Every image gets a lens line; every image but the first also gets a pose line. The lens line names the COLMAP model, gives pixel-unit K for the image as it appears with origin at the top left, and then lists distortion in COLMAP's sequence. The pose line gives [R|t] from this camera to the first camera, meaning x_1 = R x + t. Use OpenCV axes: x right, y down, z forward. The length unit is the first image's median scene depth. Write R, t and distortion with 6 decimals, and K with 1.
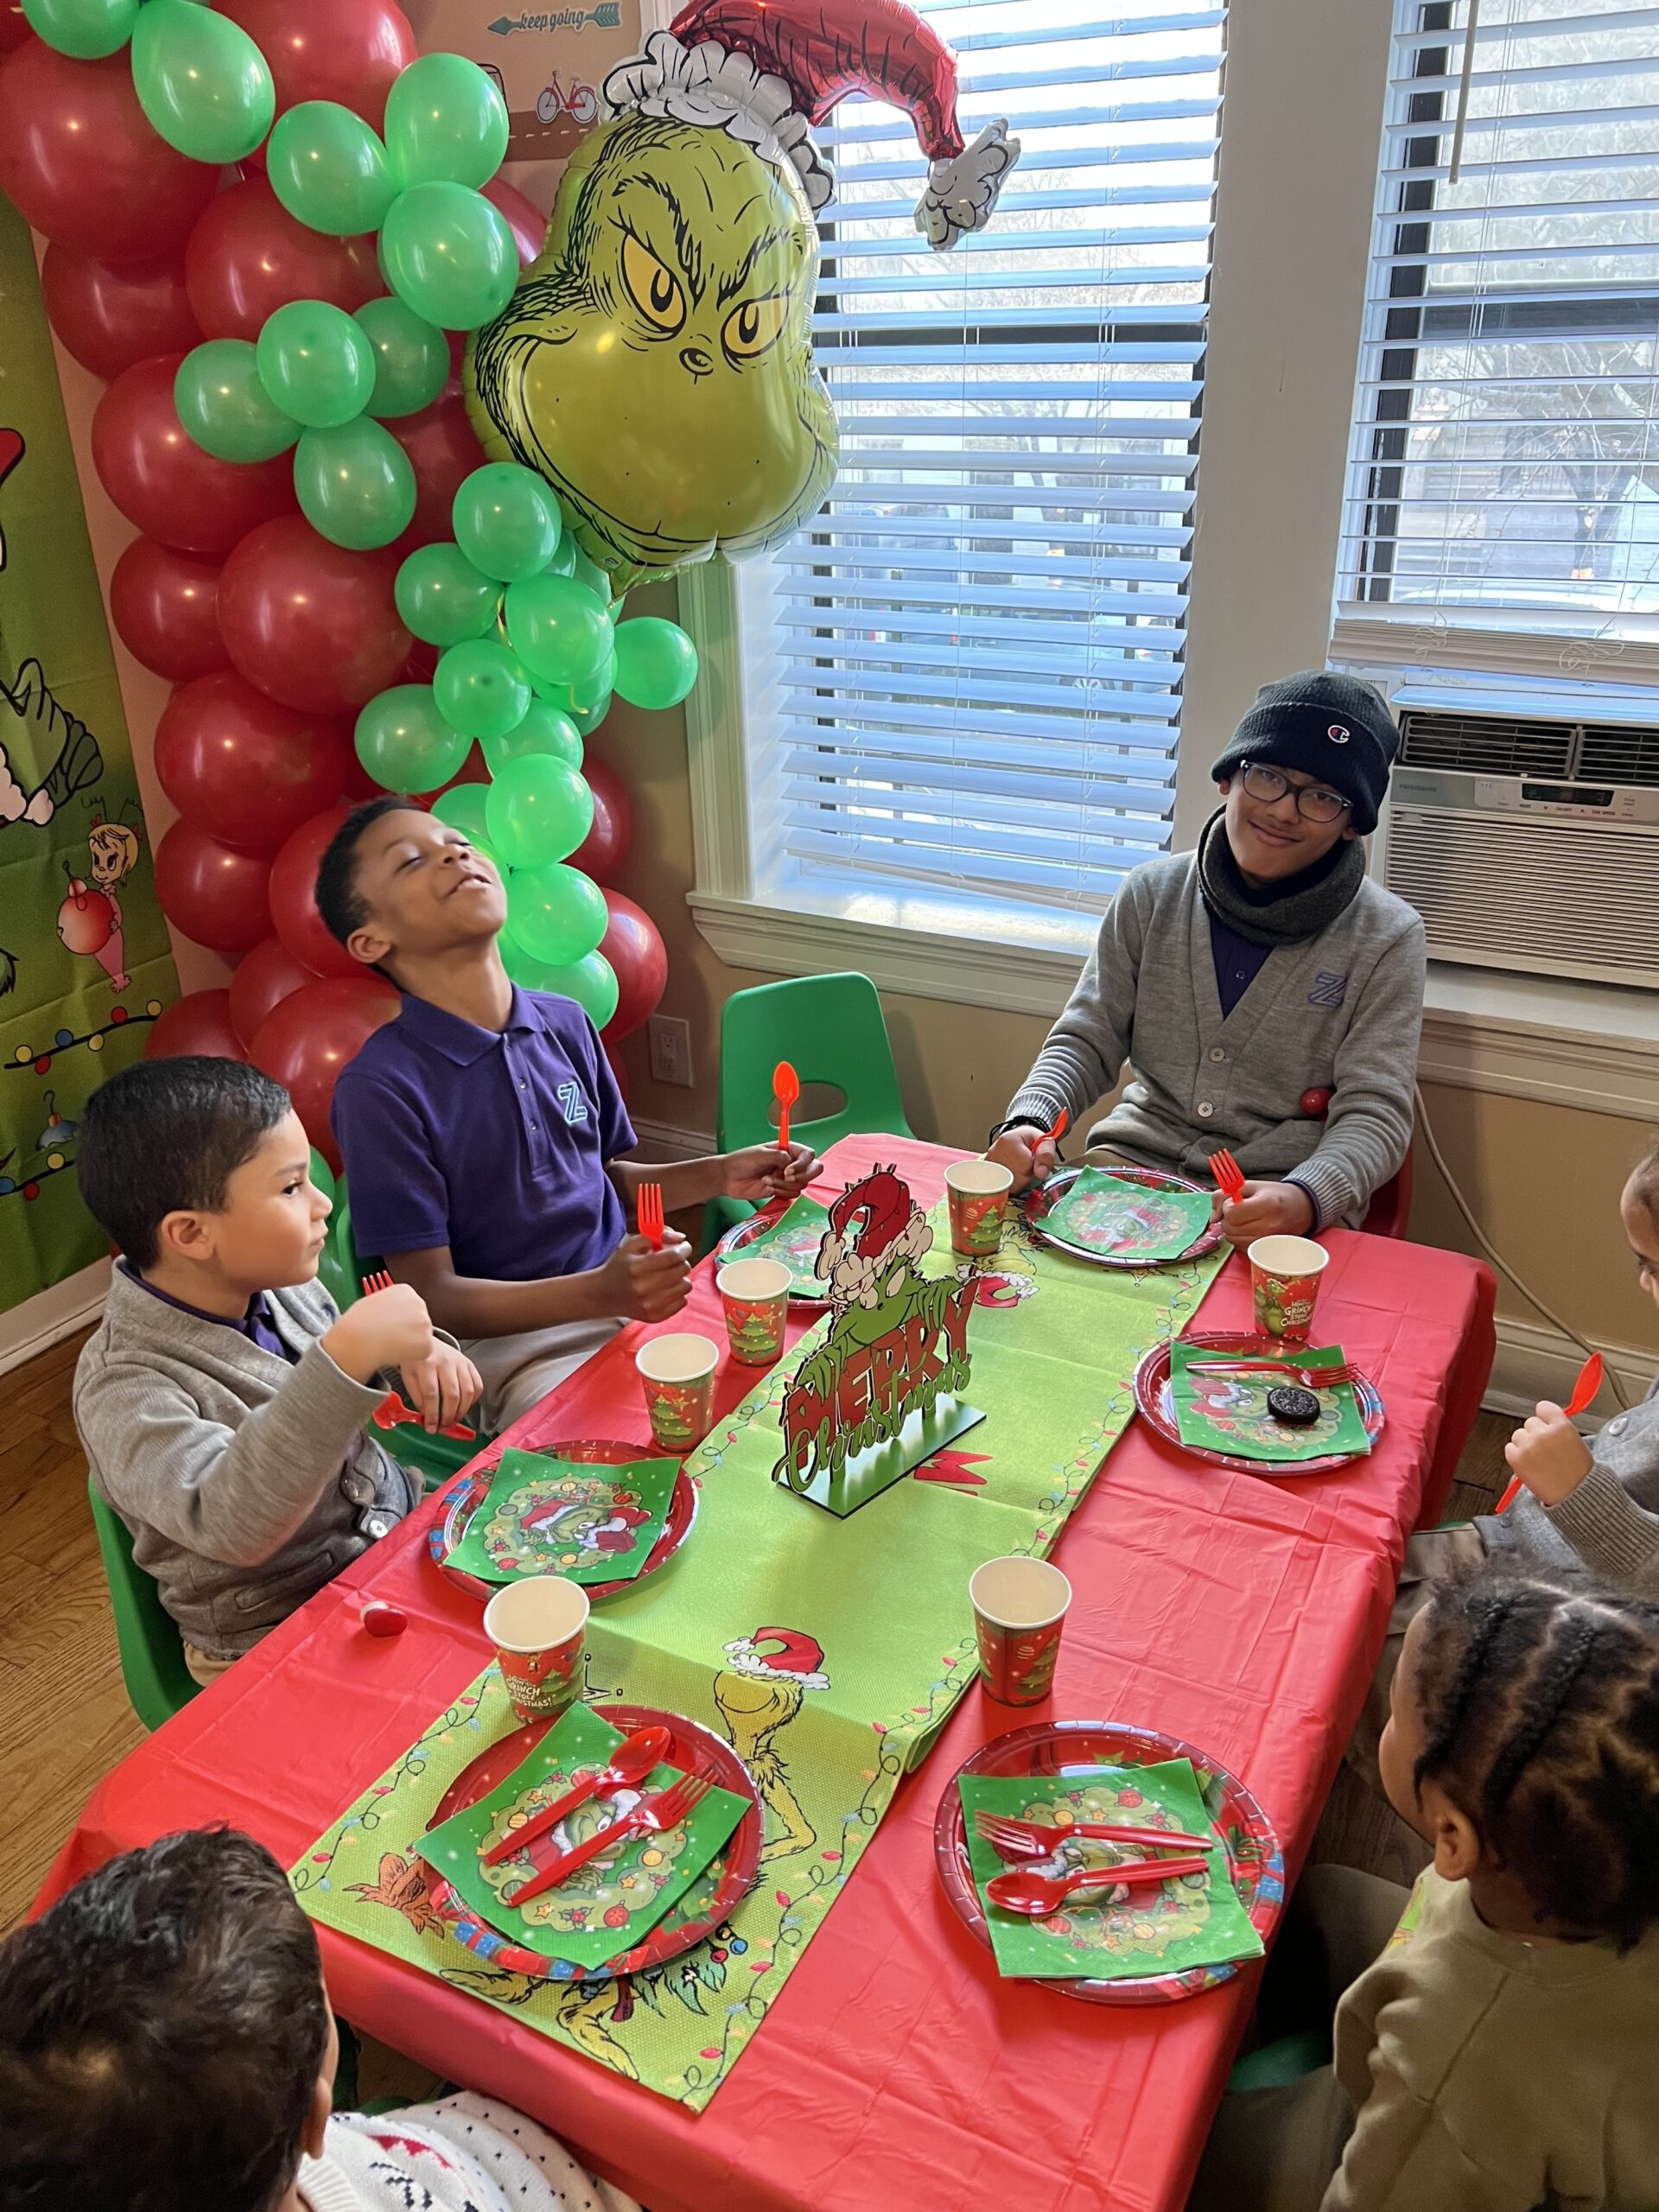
lens RADIAL K [[1777.2, 0, 829.5], [0, 1777.2, 1106.0], [0, 0, 1]] dist [0.309111, 0.000634]
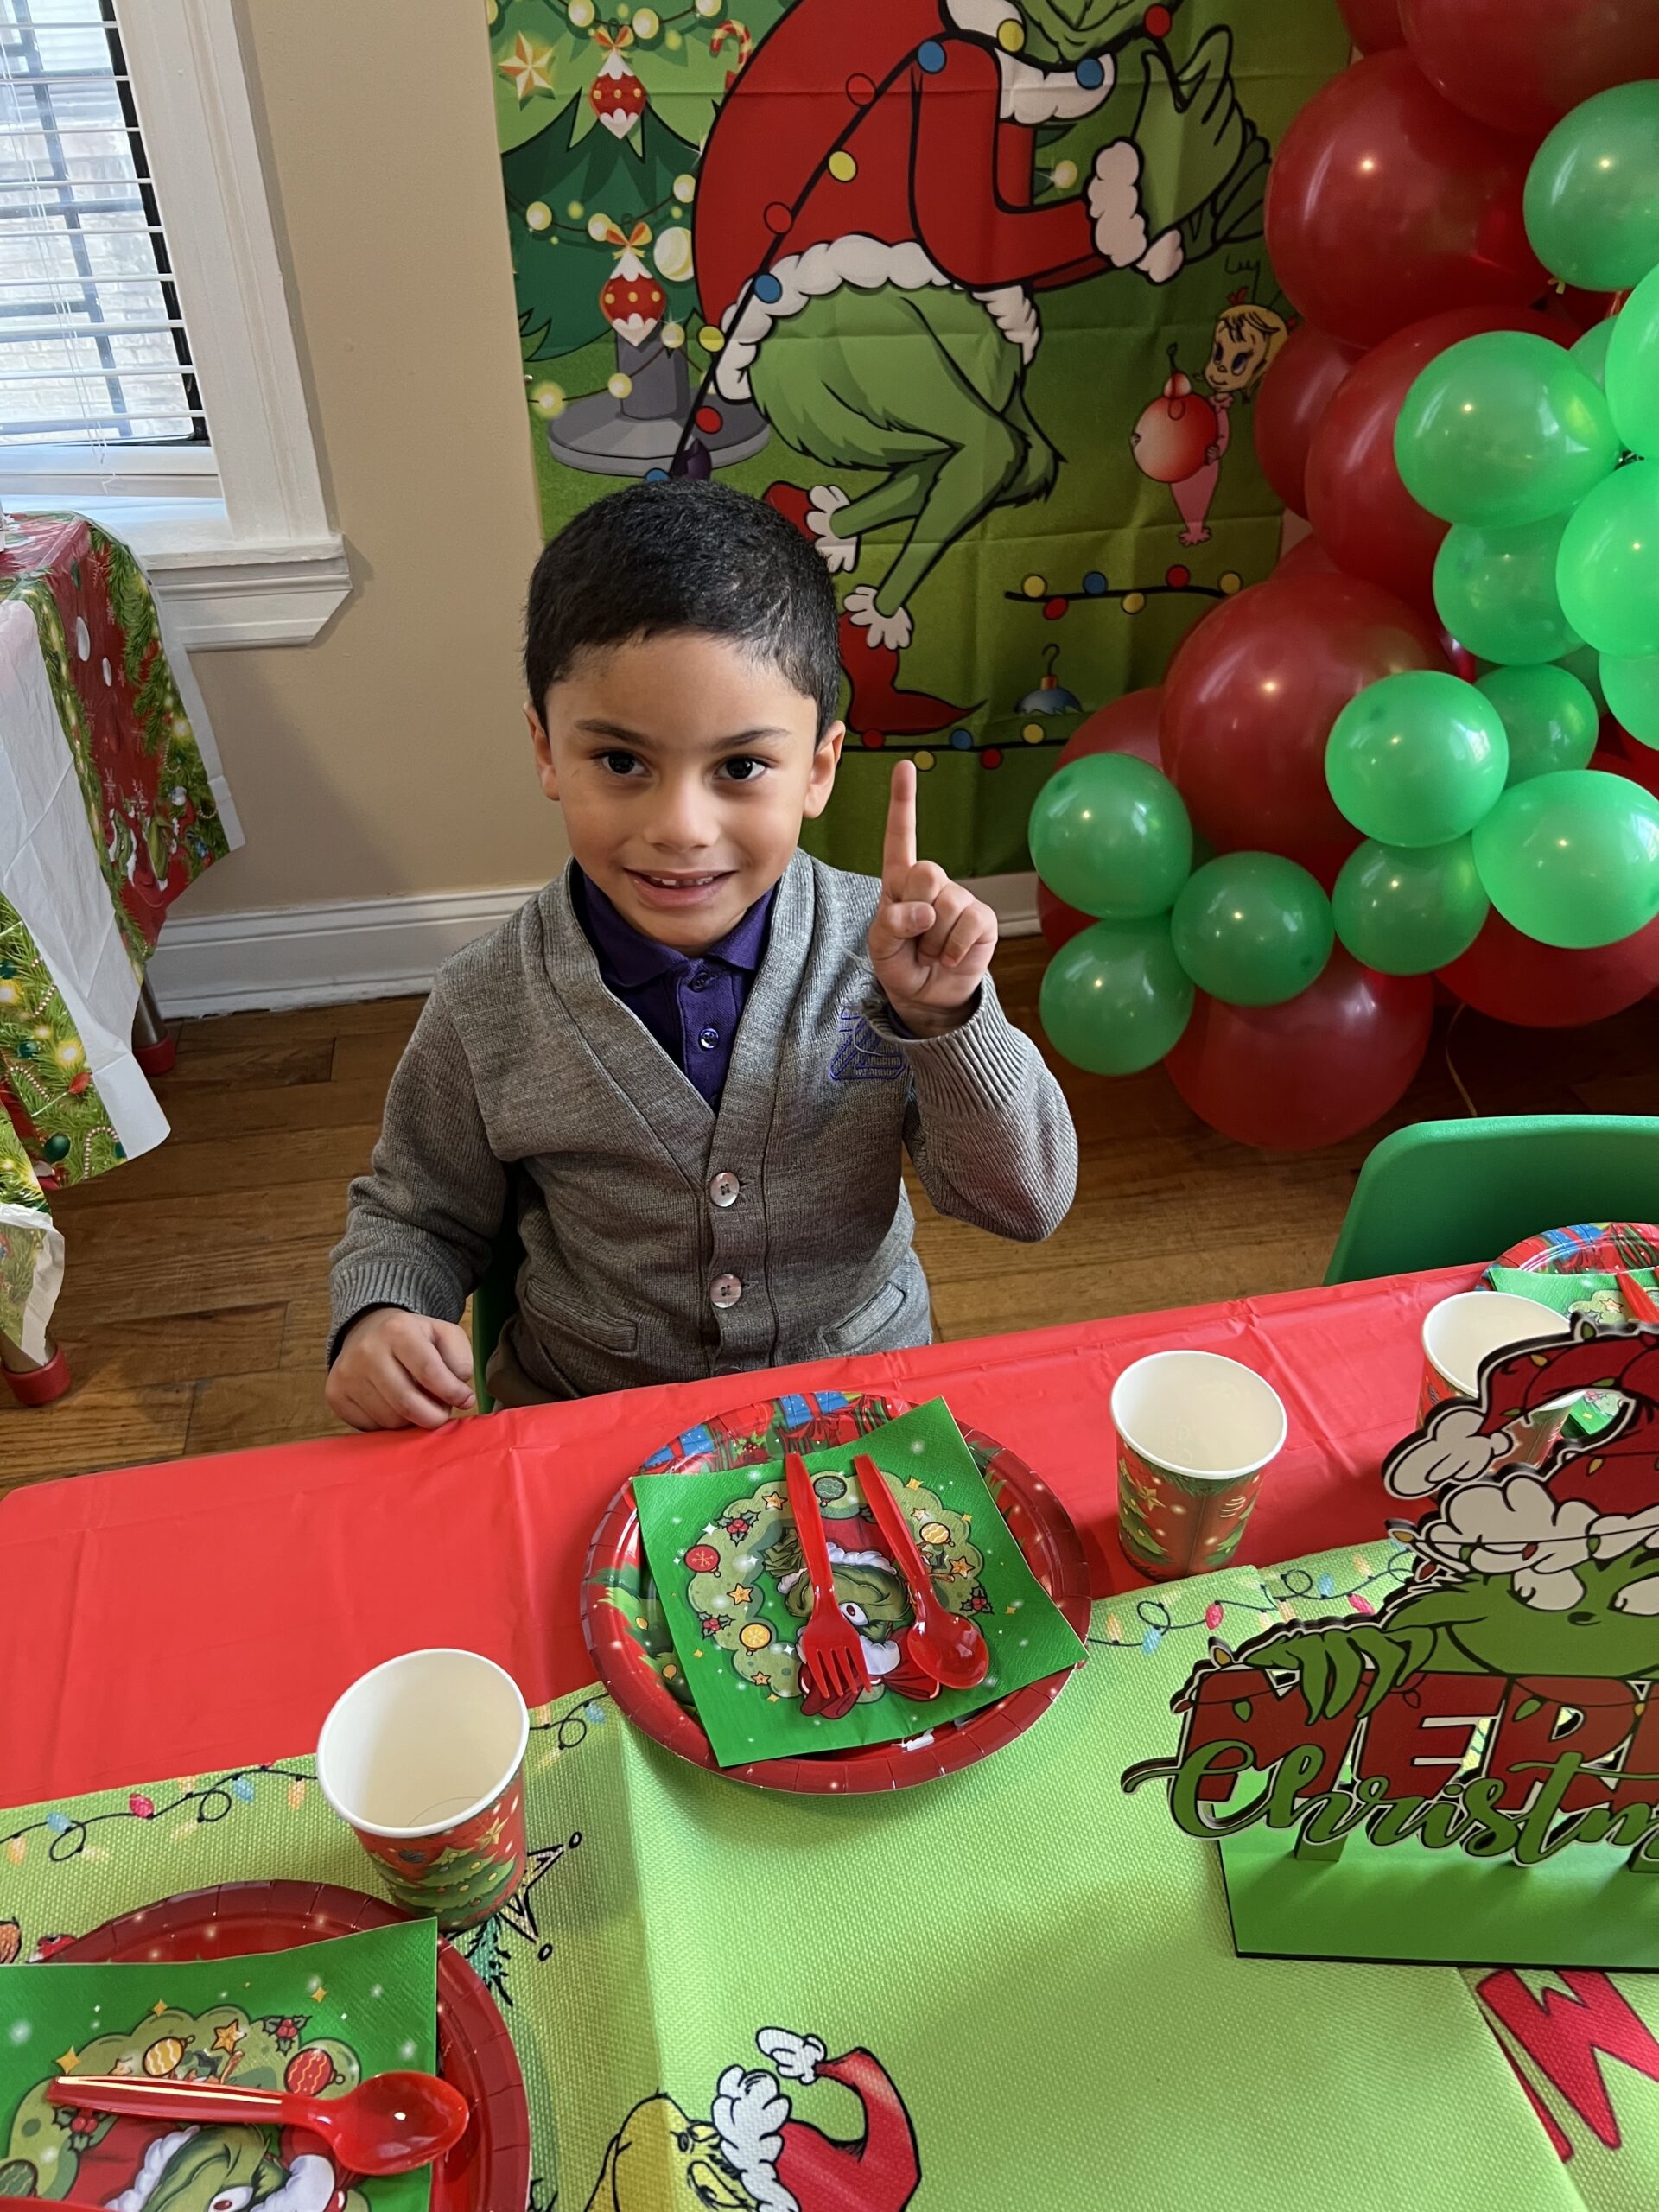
lens RADIAL K [[1663.7, 0, 972.1], [0, 1663.7, 1132.1], [0, 0, 1]] dist [0.032314, 0.001642]
pose [[0.650743, 0.465377, -0.599965, 0.080578], [-0.336503, 0.885082, 0.321553, -0.040542], [0.680661, -0.007359, 0.732561, 0.454264]]
